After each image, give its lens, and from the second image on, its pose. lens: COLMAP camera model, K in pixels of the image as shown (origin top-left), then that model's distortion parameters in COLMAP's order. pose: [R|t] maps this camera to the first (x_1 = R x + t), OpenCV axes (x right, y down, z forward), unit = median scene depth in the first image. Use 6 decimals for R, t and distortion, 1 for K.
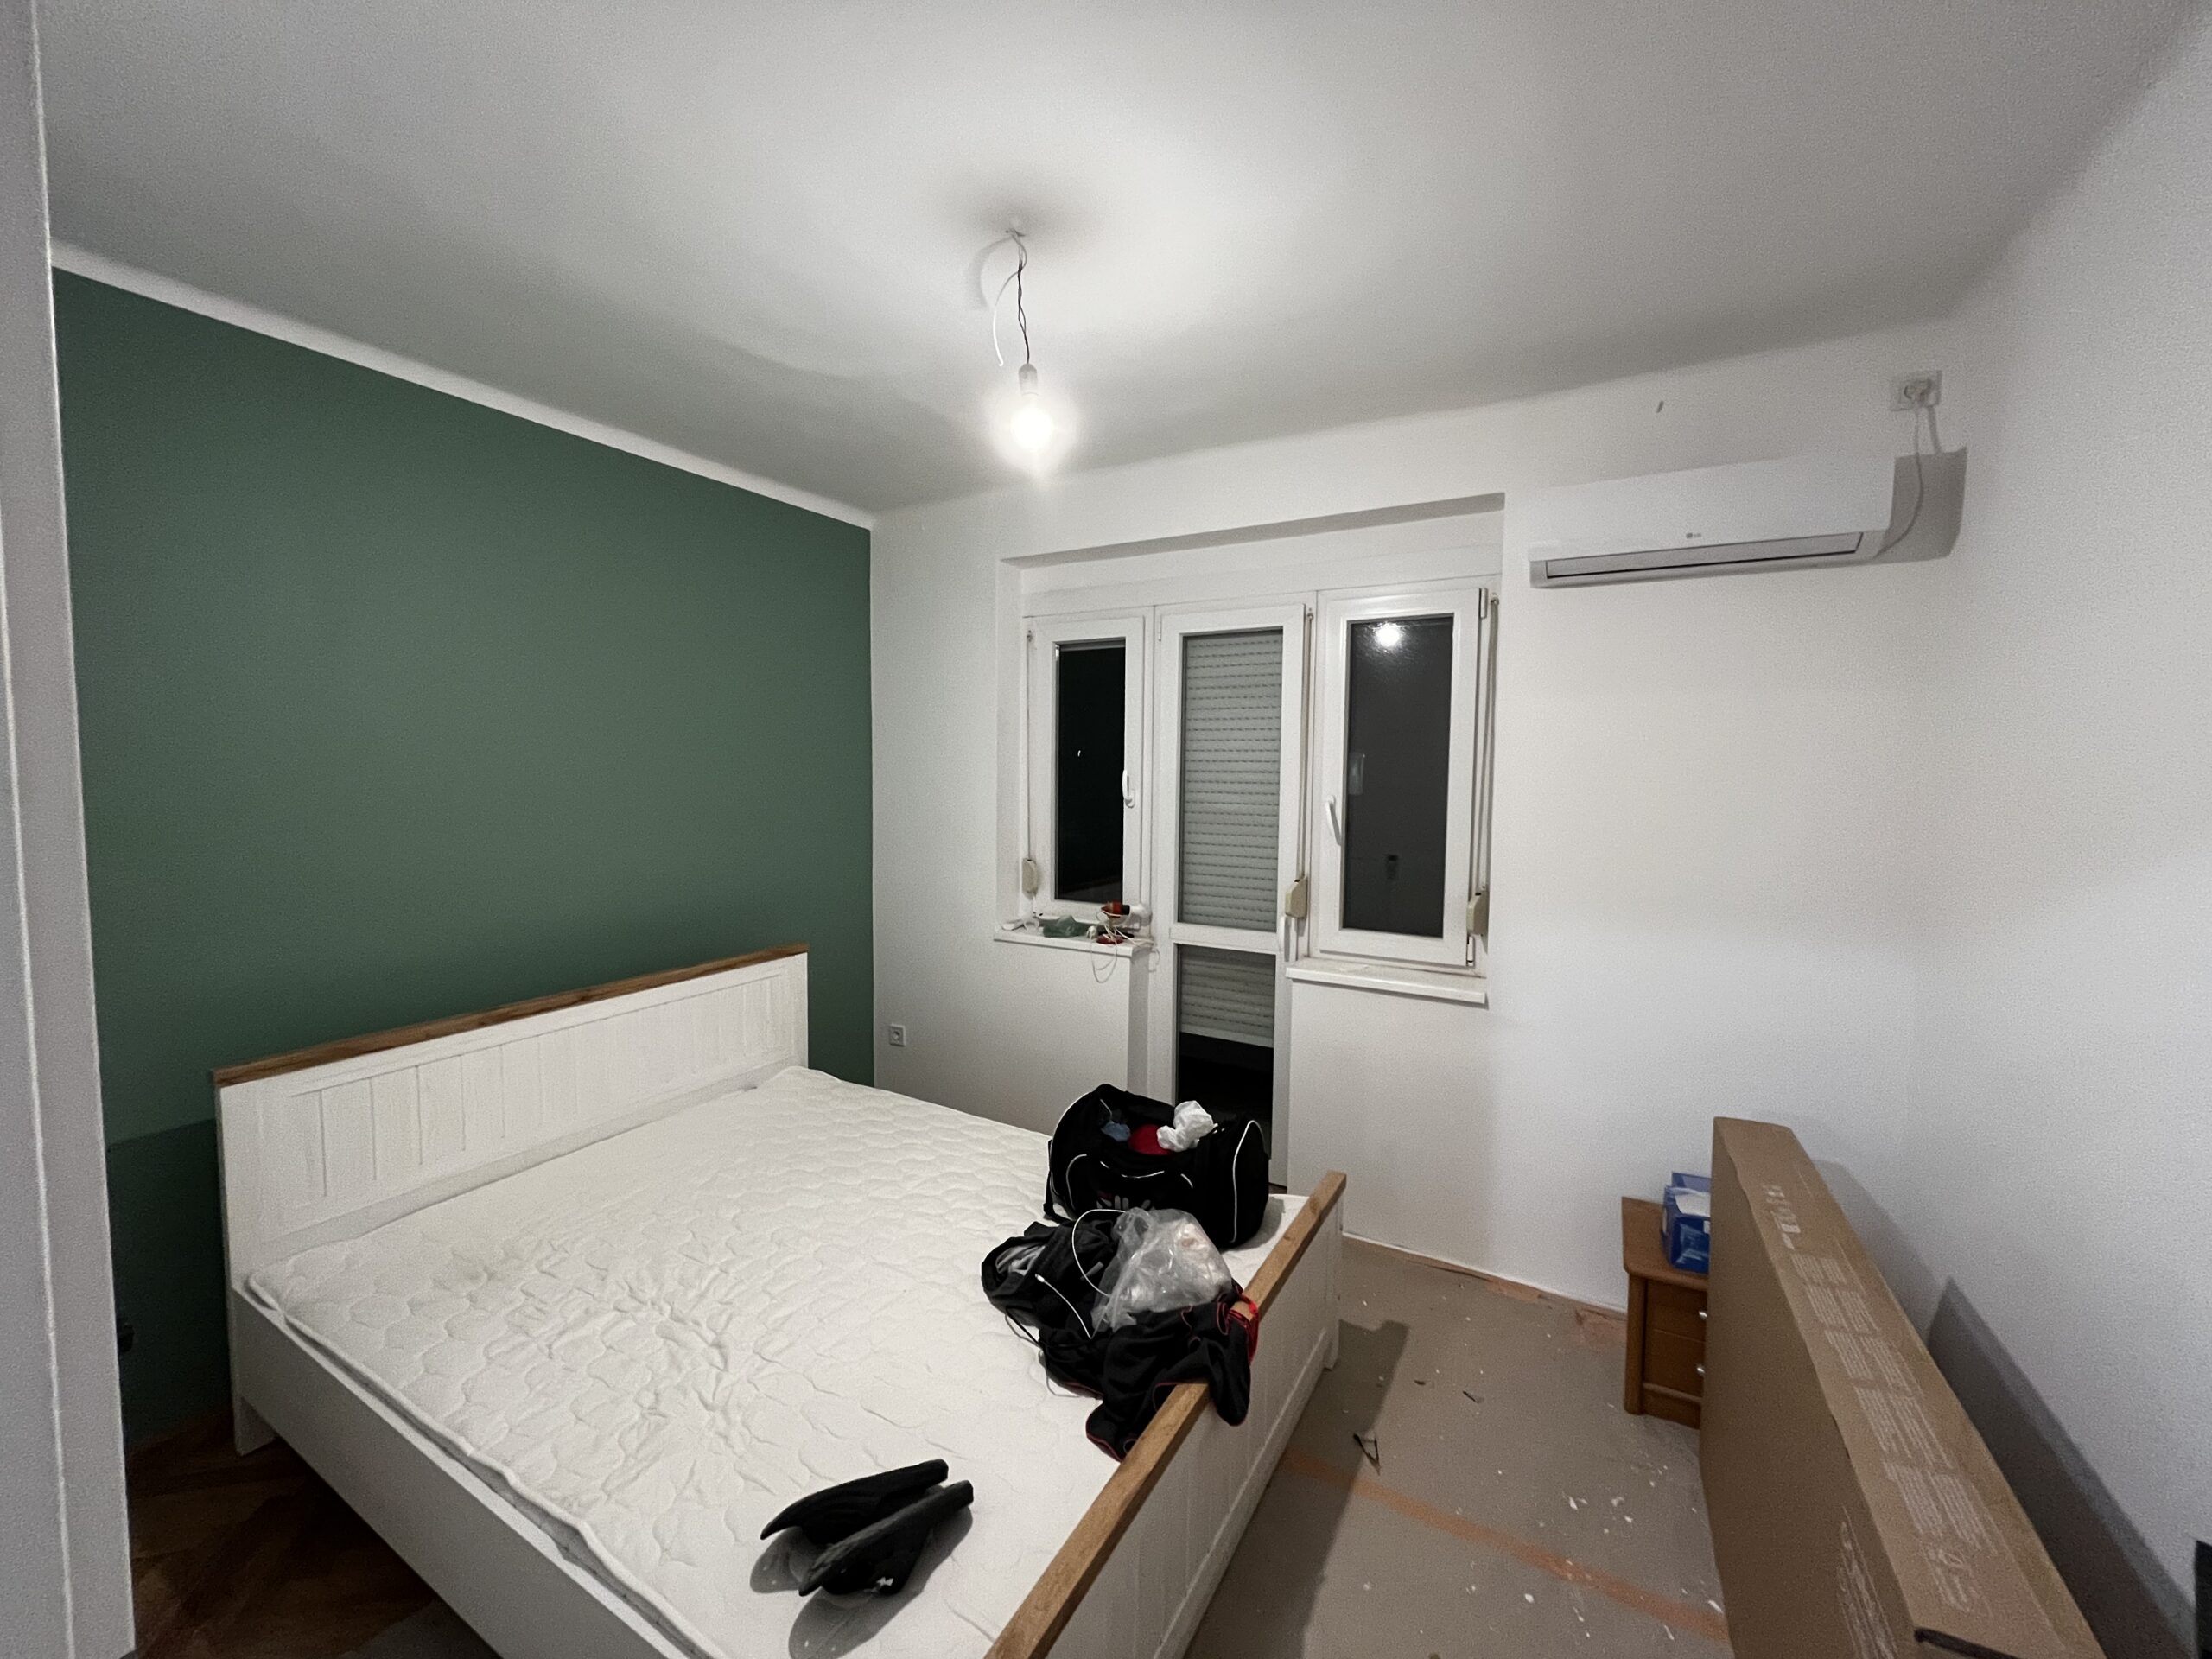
lens RADIAL K [[885.4, 0, 1103.5], [0, 885.4, 828.2], [0, 0, 1]] dist [0.001749, -0.000191]
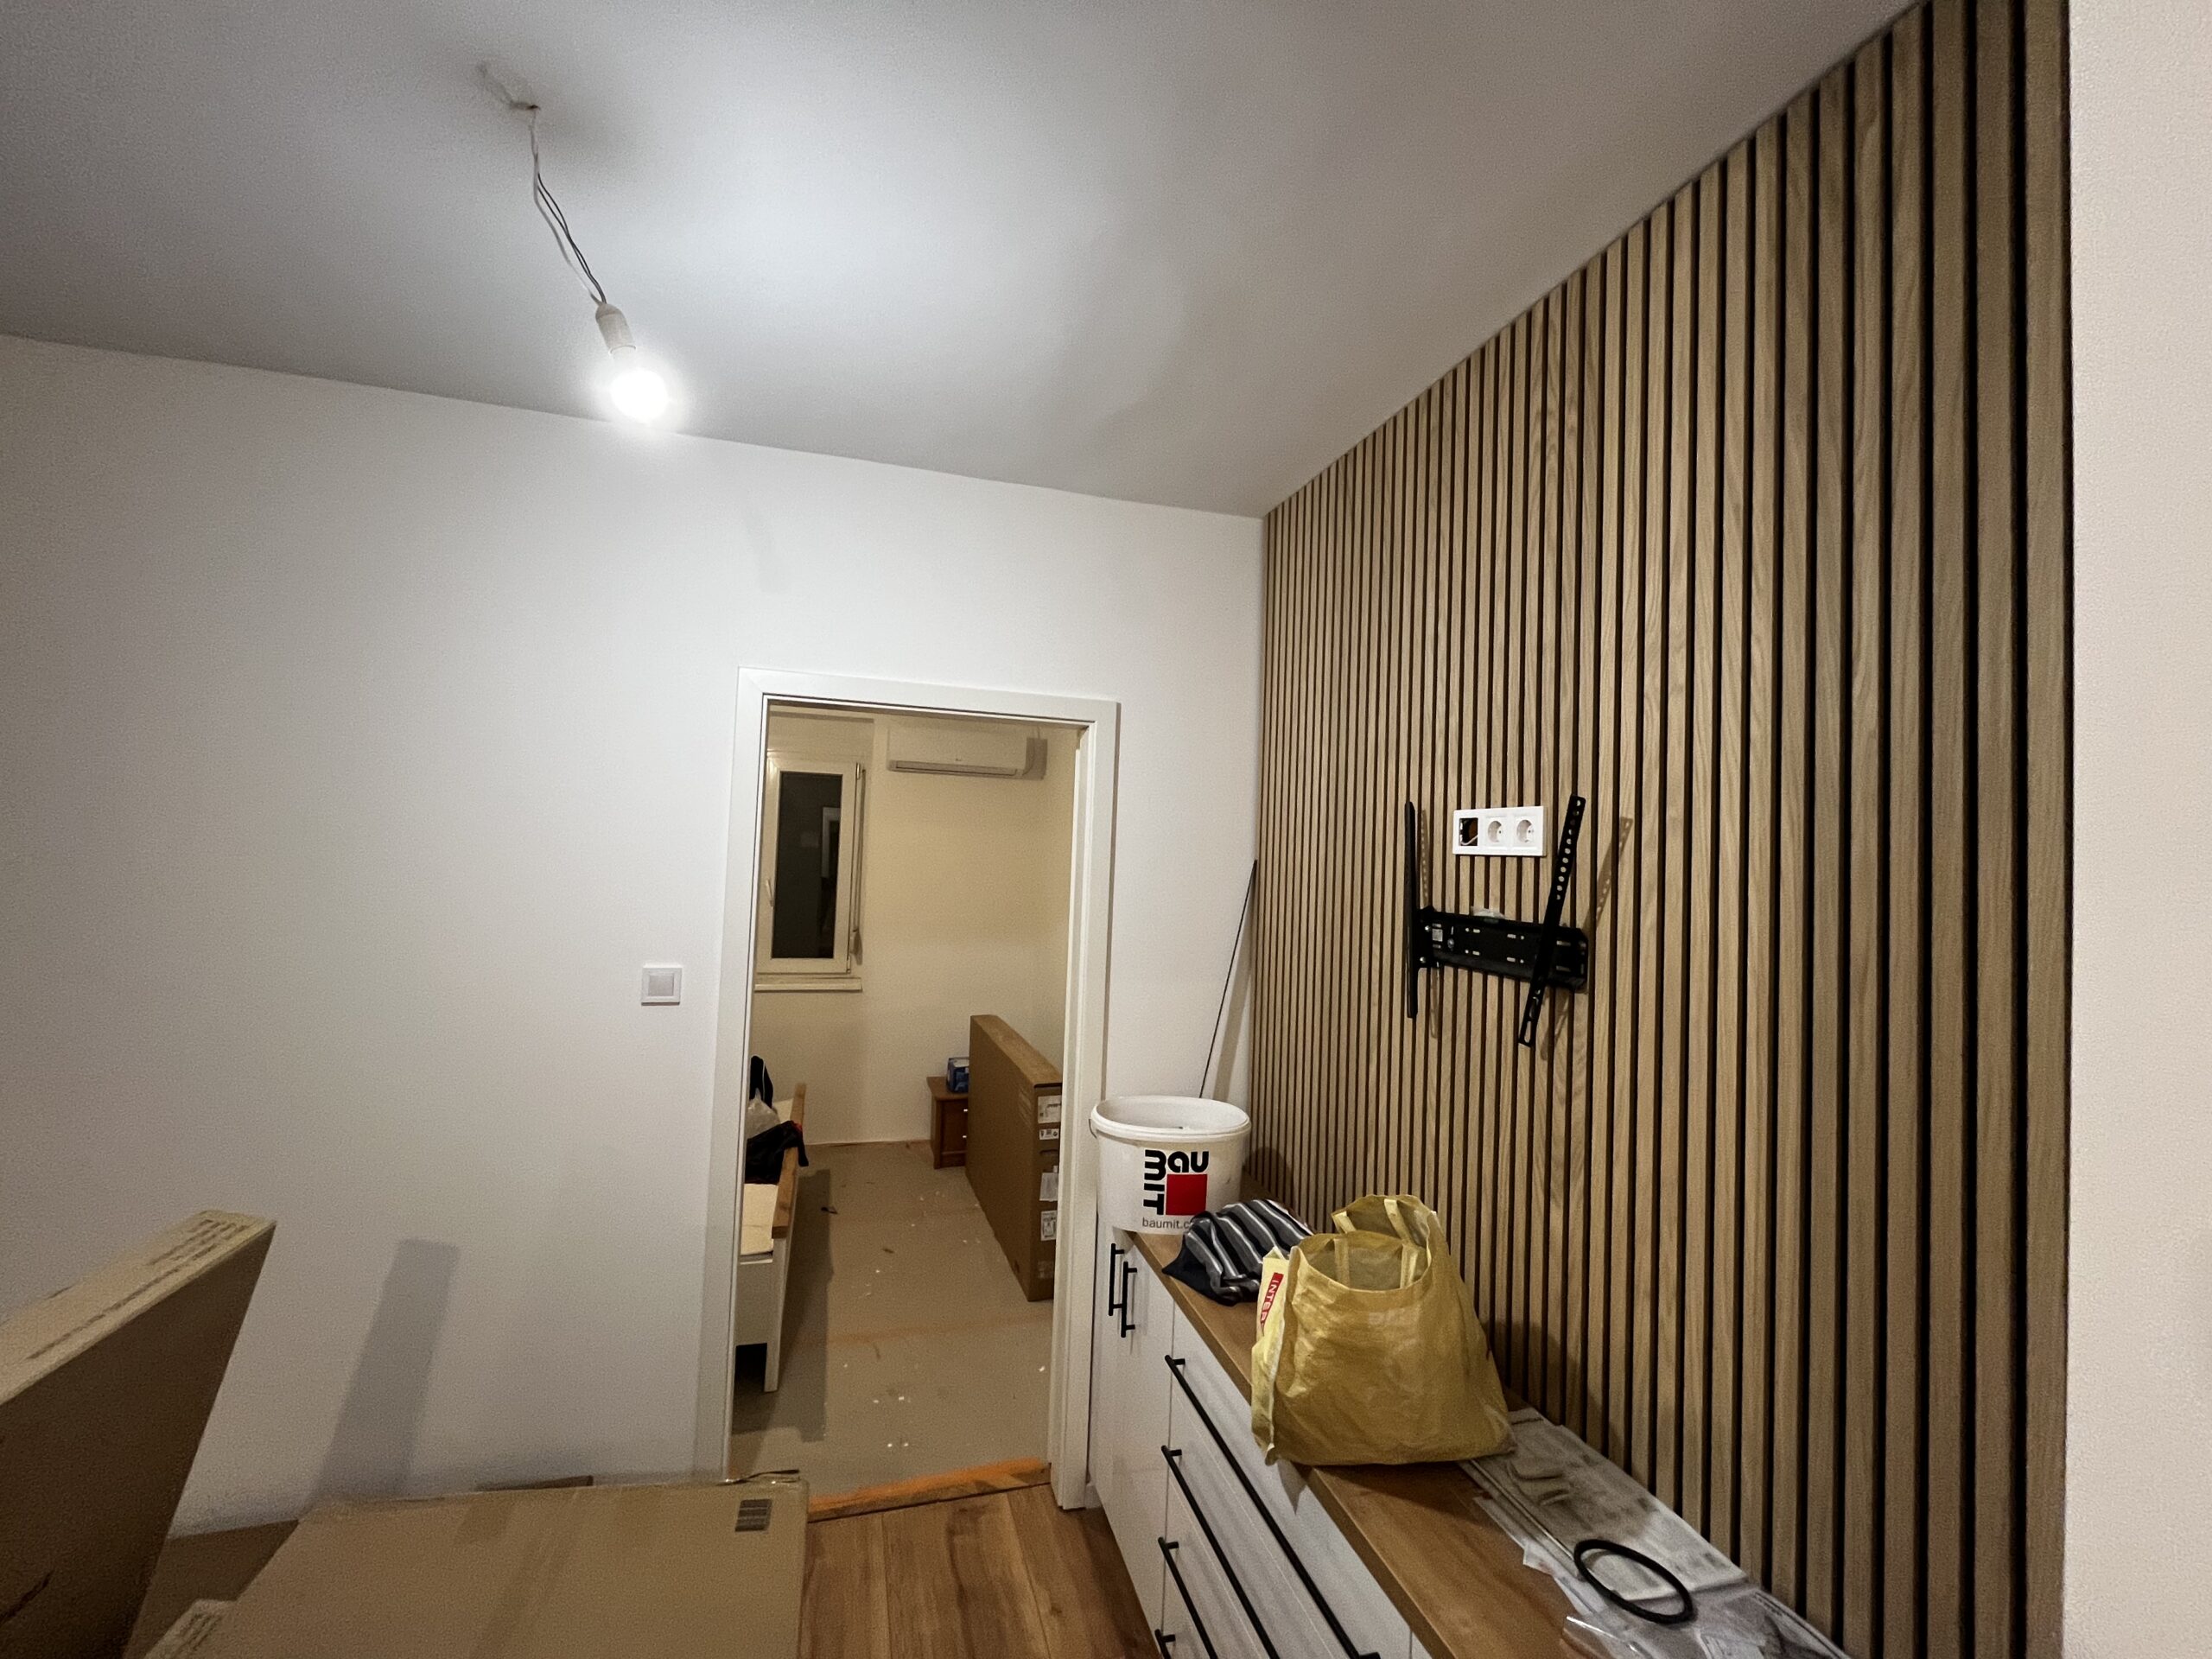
lens RADIAL K [[885.4, 0, 1102.5], [0, 885.4, 832.8], [0, 0, 1]] dist [0.001749, -0.000191]
pose [[0.683044, 0.042629, 0.729132, -0.637070], [0.014782, 0.997284, -0.072154, 0.015377], [-0.730227, 0.060062, 0.680559, -0.694114]]
